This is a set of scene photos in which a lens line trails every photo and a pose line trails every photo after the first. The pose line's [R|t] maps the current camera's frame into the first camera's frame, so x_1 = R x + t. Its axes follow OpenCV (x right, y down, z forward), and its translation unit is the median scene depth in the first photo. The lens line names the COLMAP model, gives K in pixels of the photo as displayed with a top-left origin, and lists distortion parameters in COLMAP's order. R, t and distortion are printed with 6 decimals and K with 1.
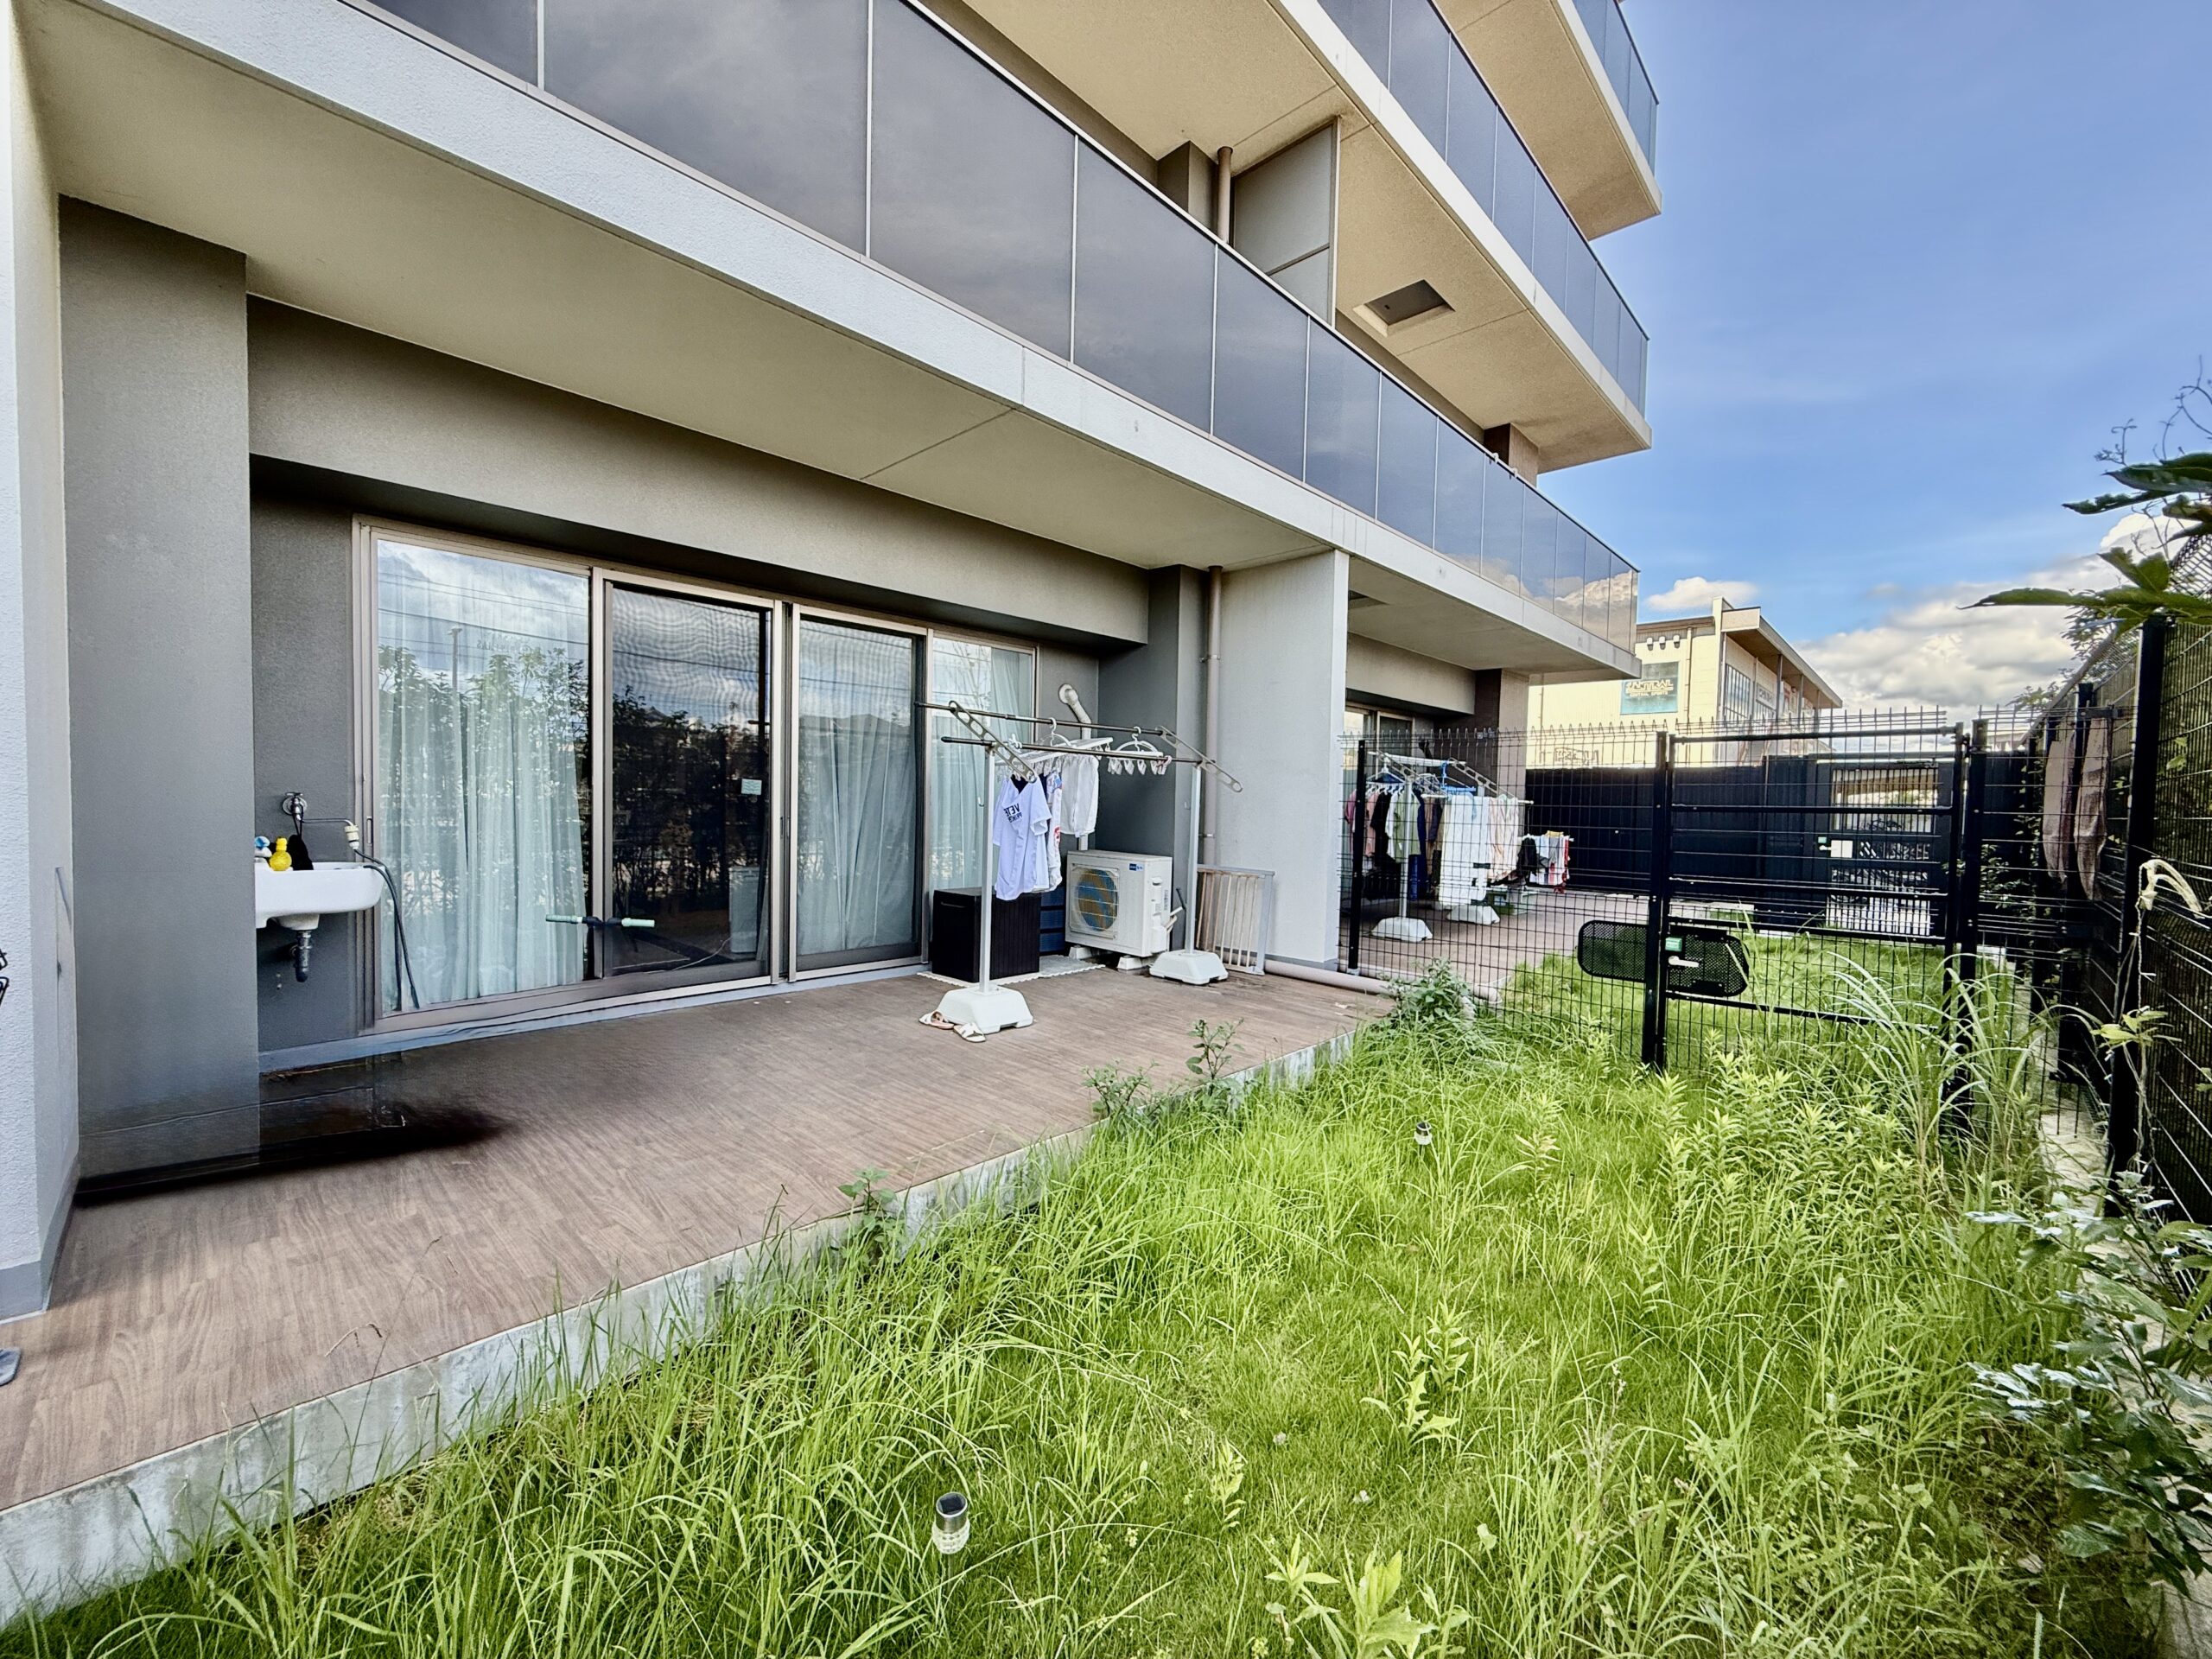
lens RADIAL K [[879.9, 0, 1116.8], [0, 879.9, 841.4], [0, 0, 1]] dist [-0.001206, 0.000648]
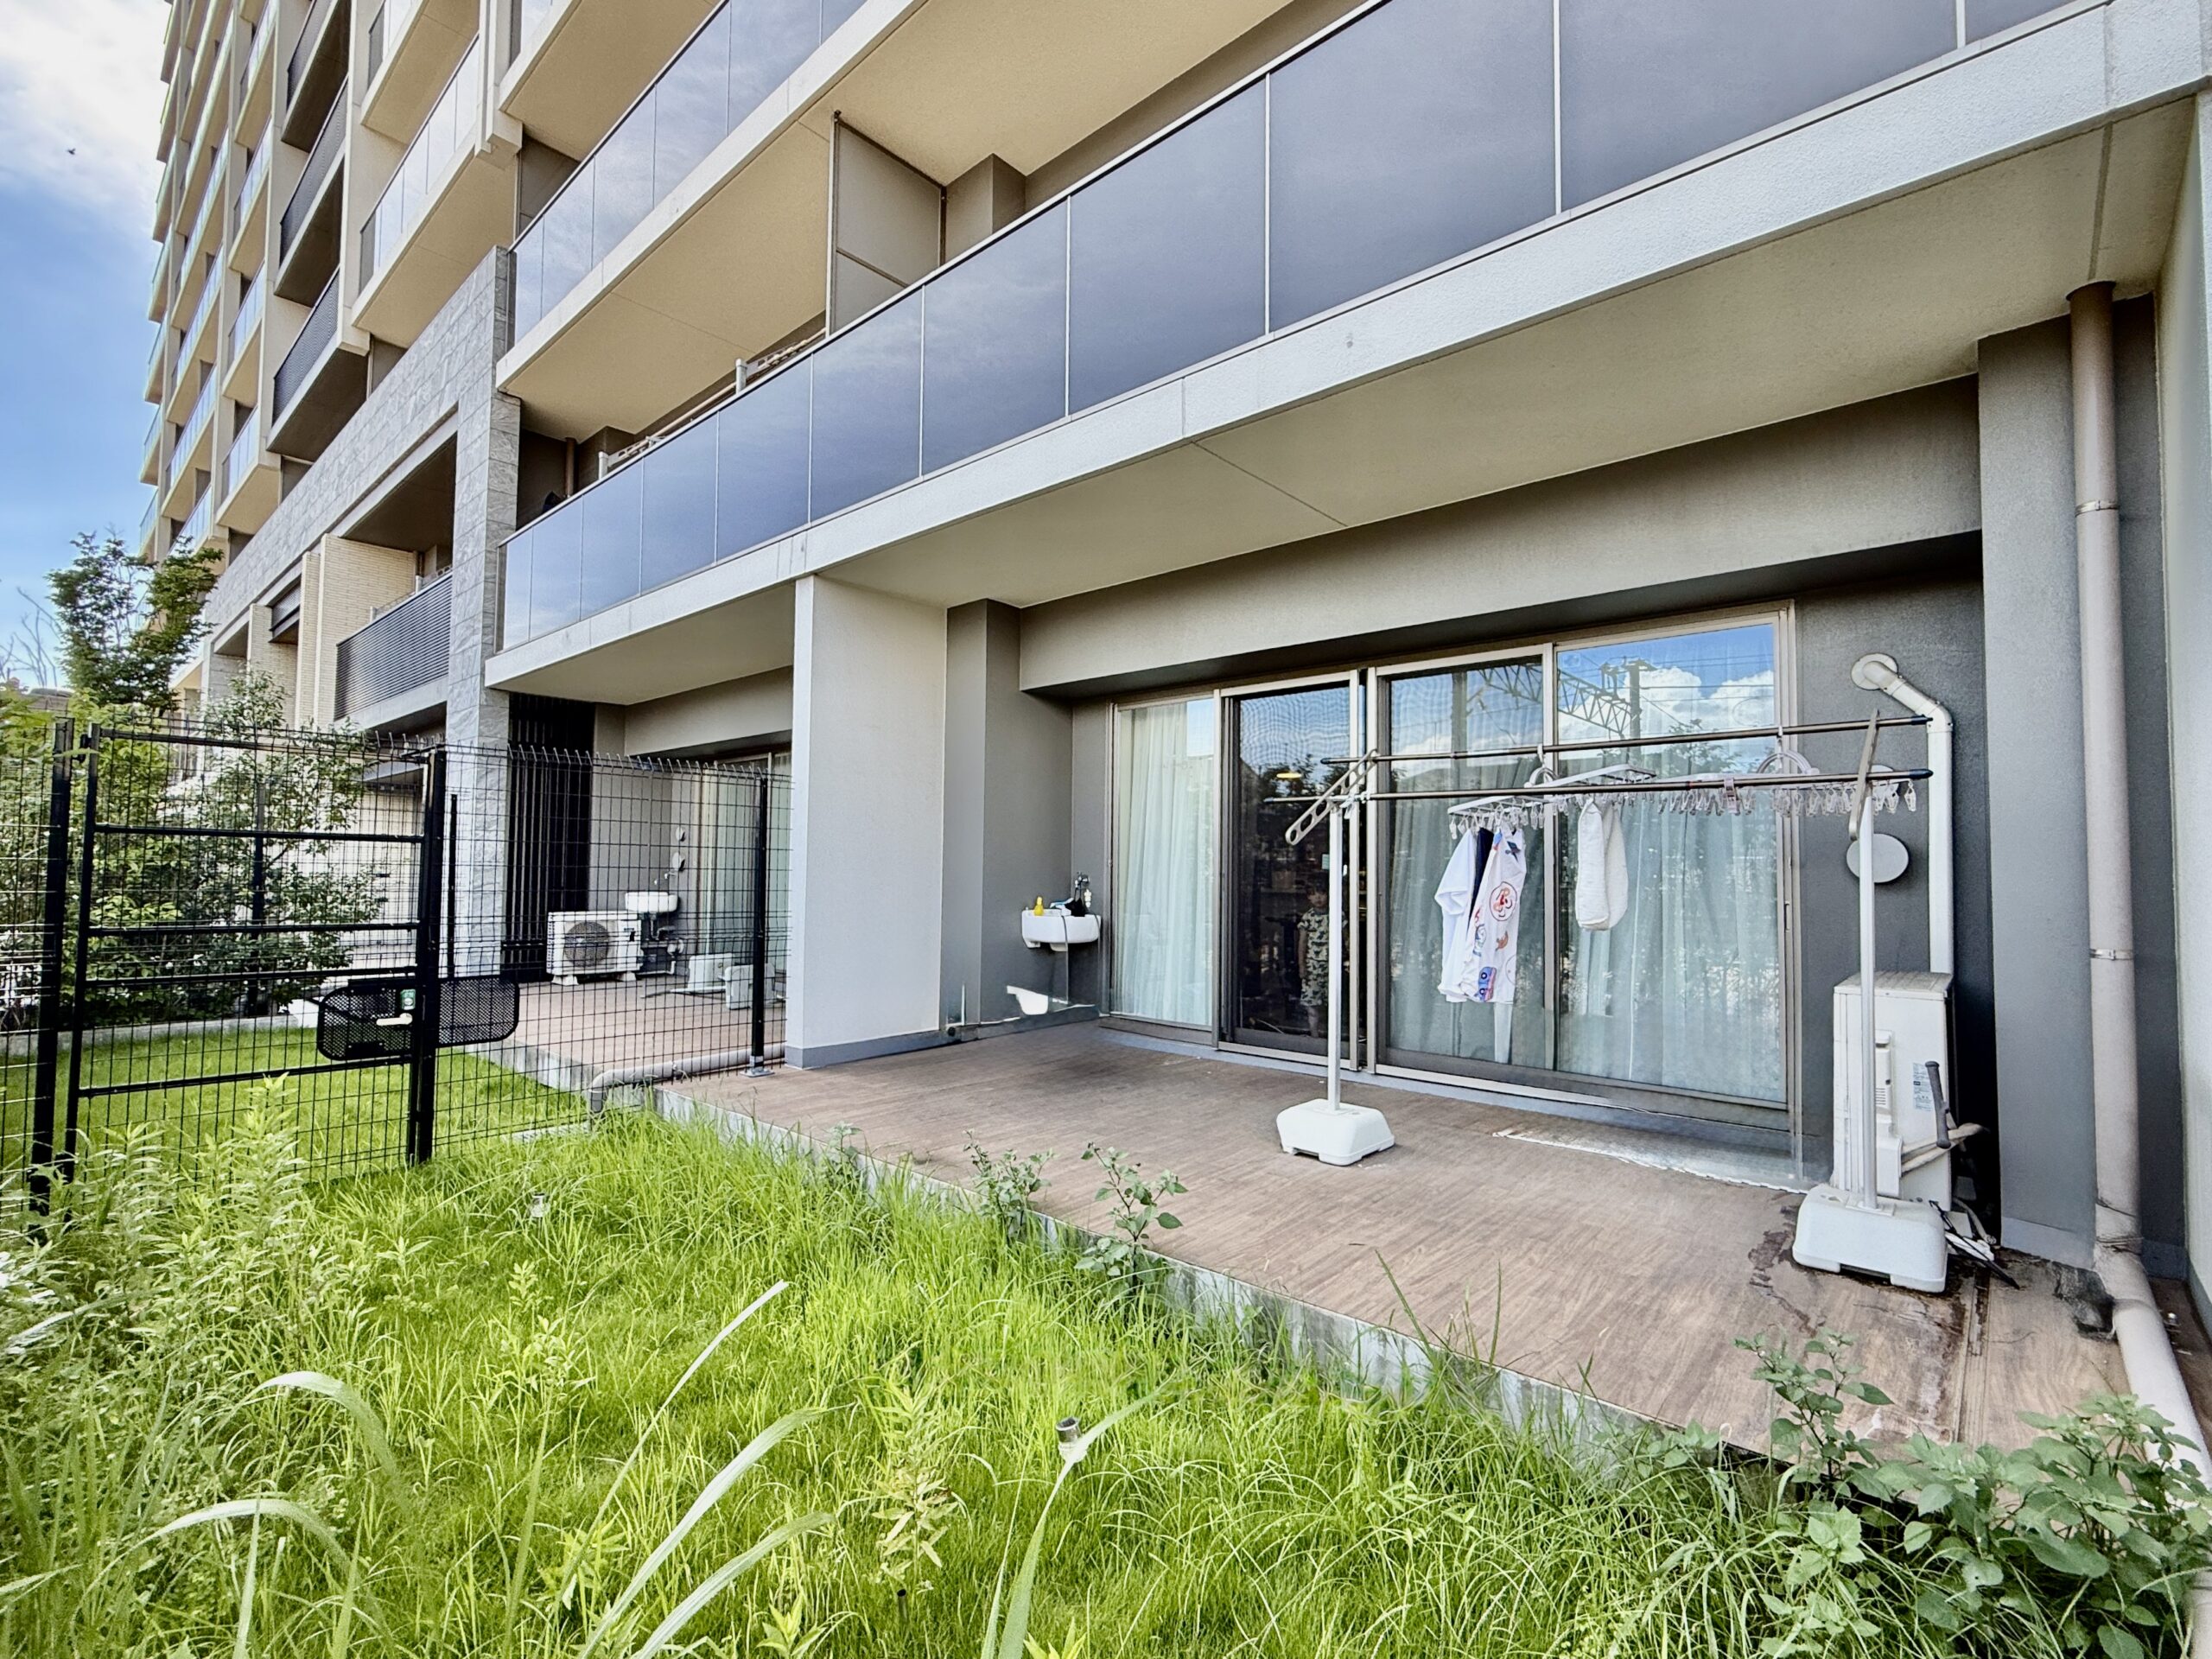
lens RADIAL K [[1003.9, 0, 1108.9], [0, 1003.9, 824.1], [0, 0, 1]] dist [-0.001182, -0.000019]
pose [[0.033298, -0.073019, -0.996775, 0.871112], [-0.058526, 0.995474, -0.074879, -0.004916], [0.997730, 0.060831, 0.028873, 0.867245]]
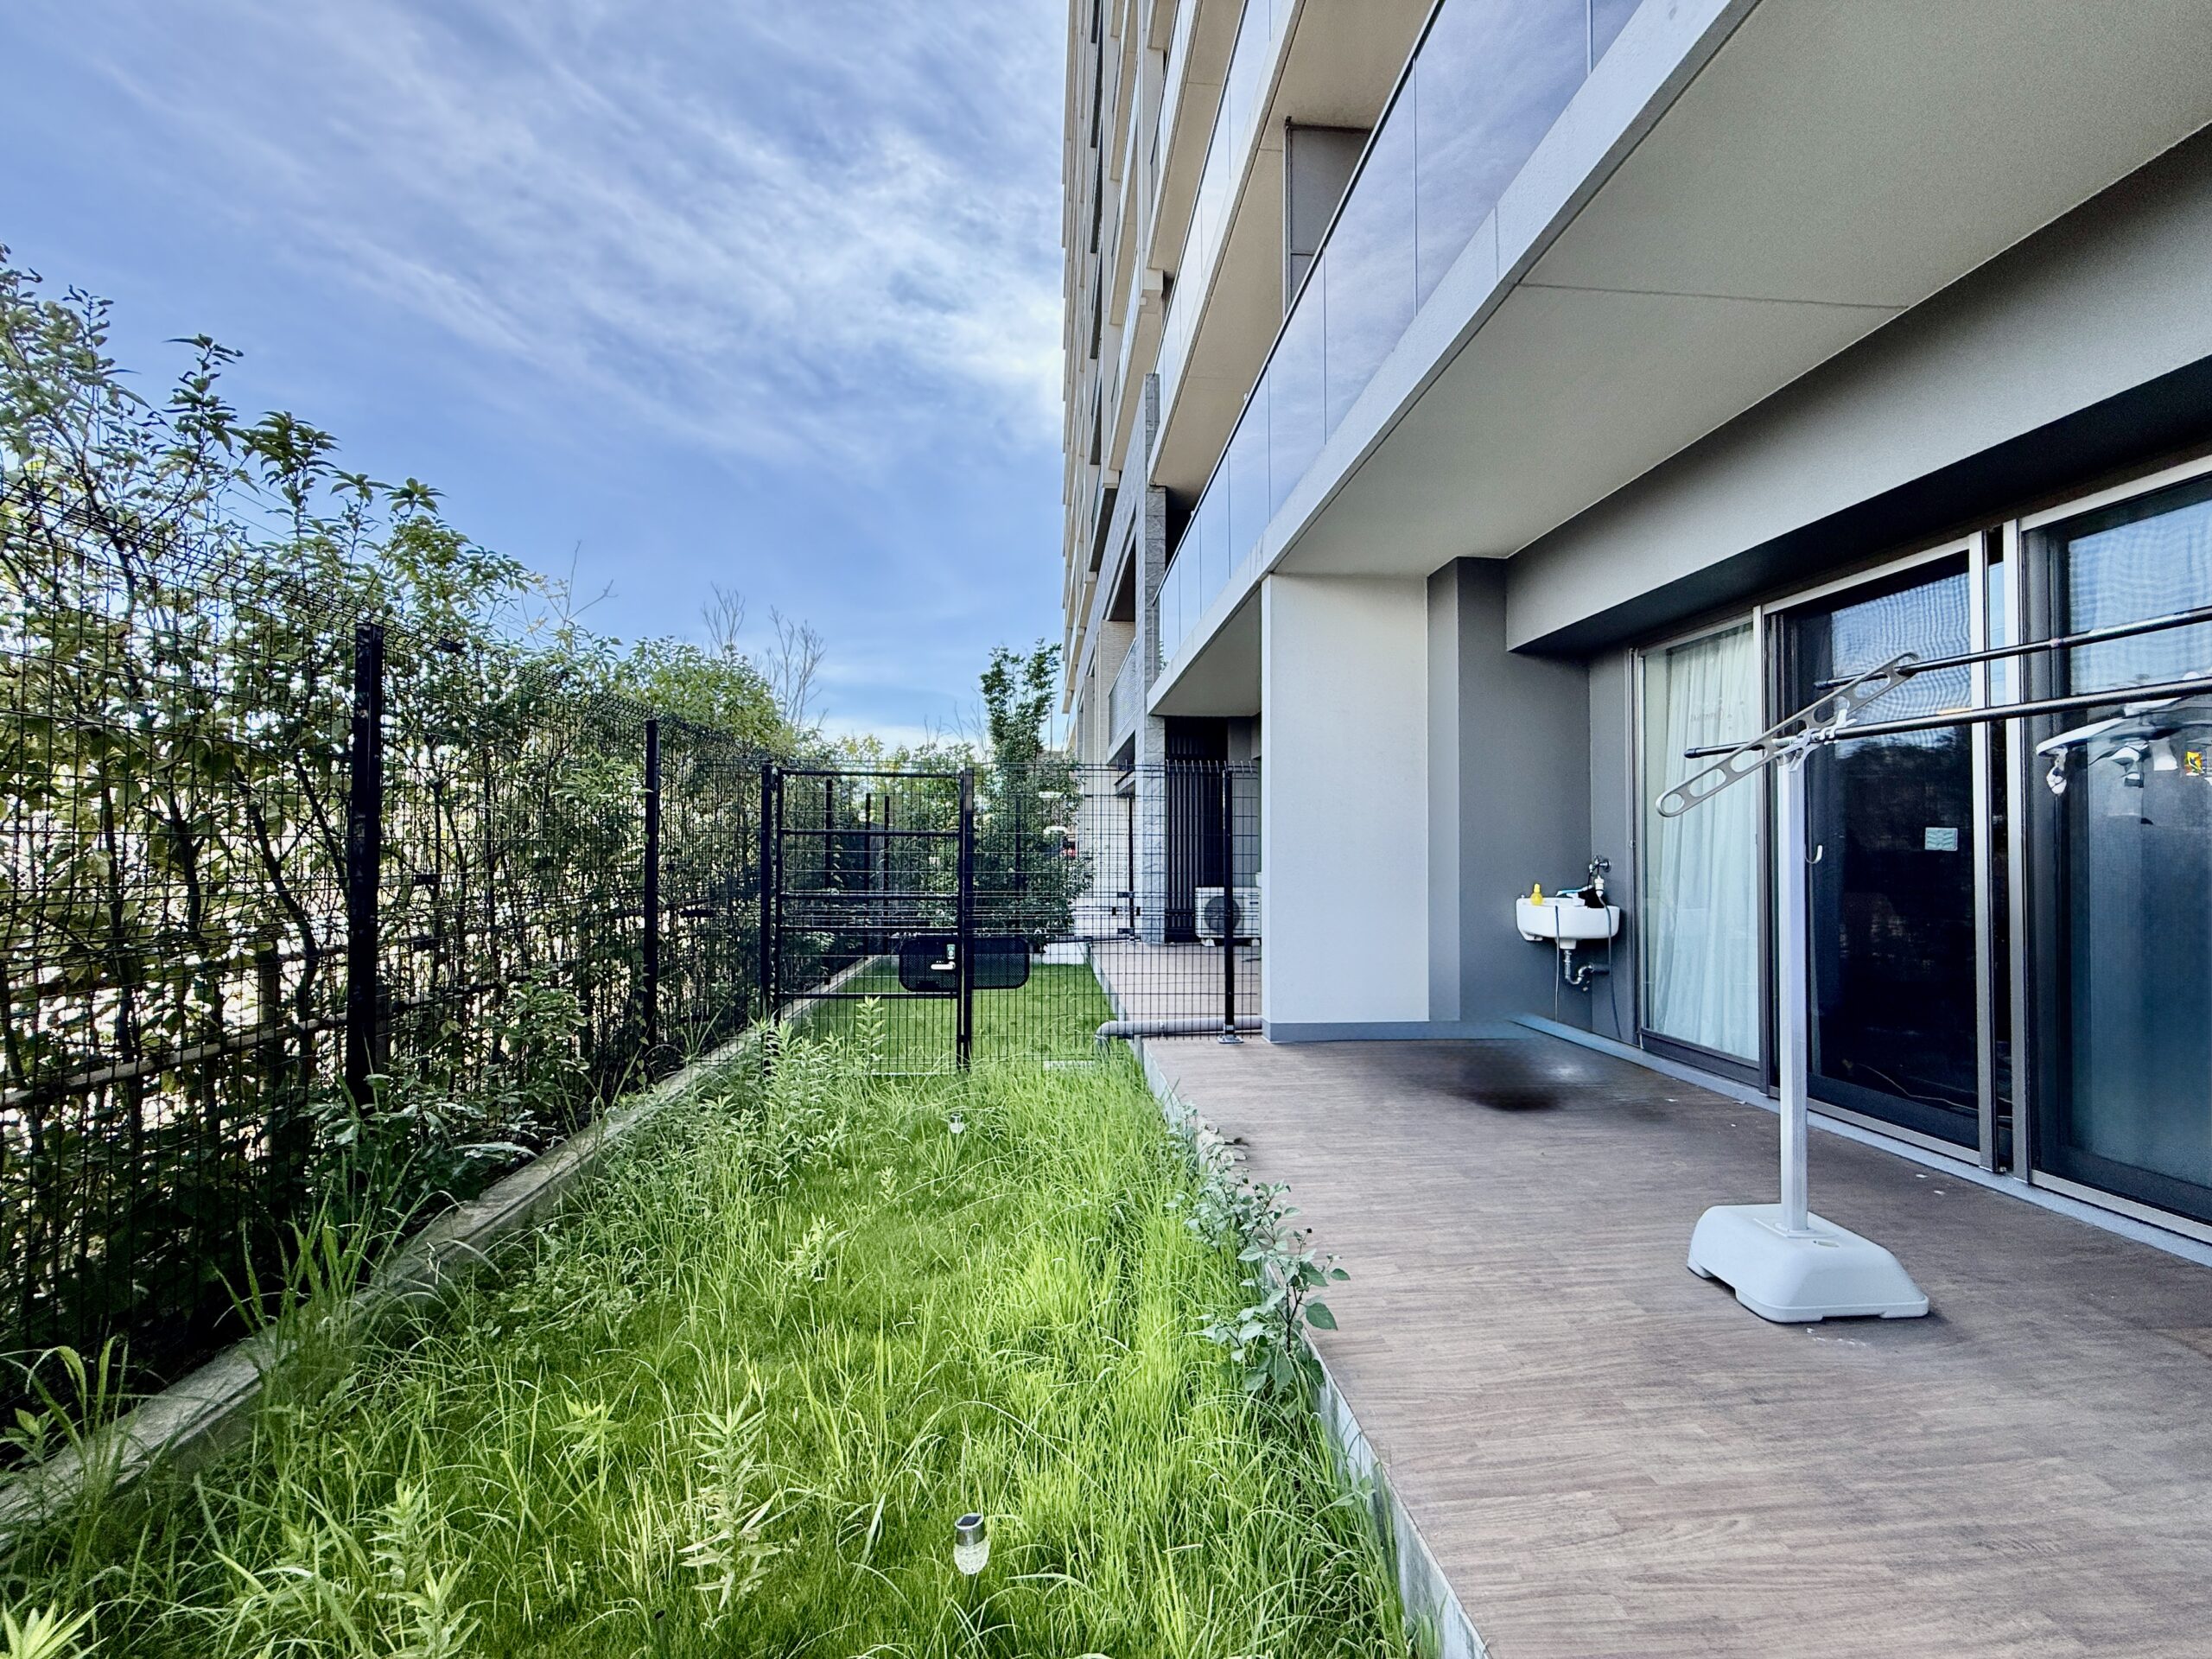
lens RADIAL K [[879.9, 0, 1107.0], [0, 879.9, 827.4], [0, 0, 1]] dist [-0.001206, 0.000648]
pose [[-0.663801, -0.044864, -0.746563, 0.574835], [-0.055955, 0.998381, -0.010244, -0.035785], [0.745813, 0.034974, -0.665236, 1.183952]]
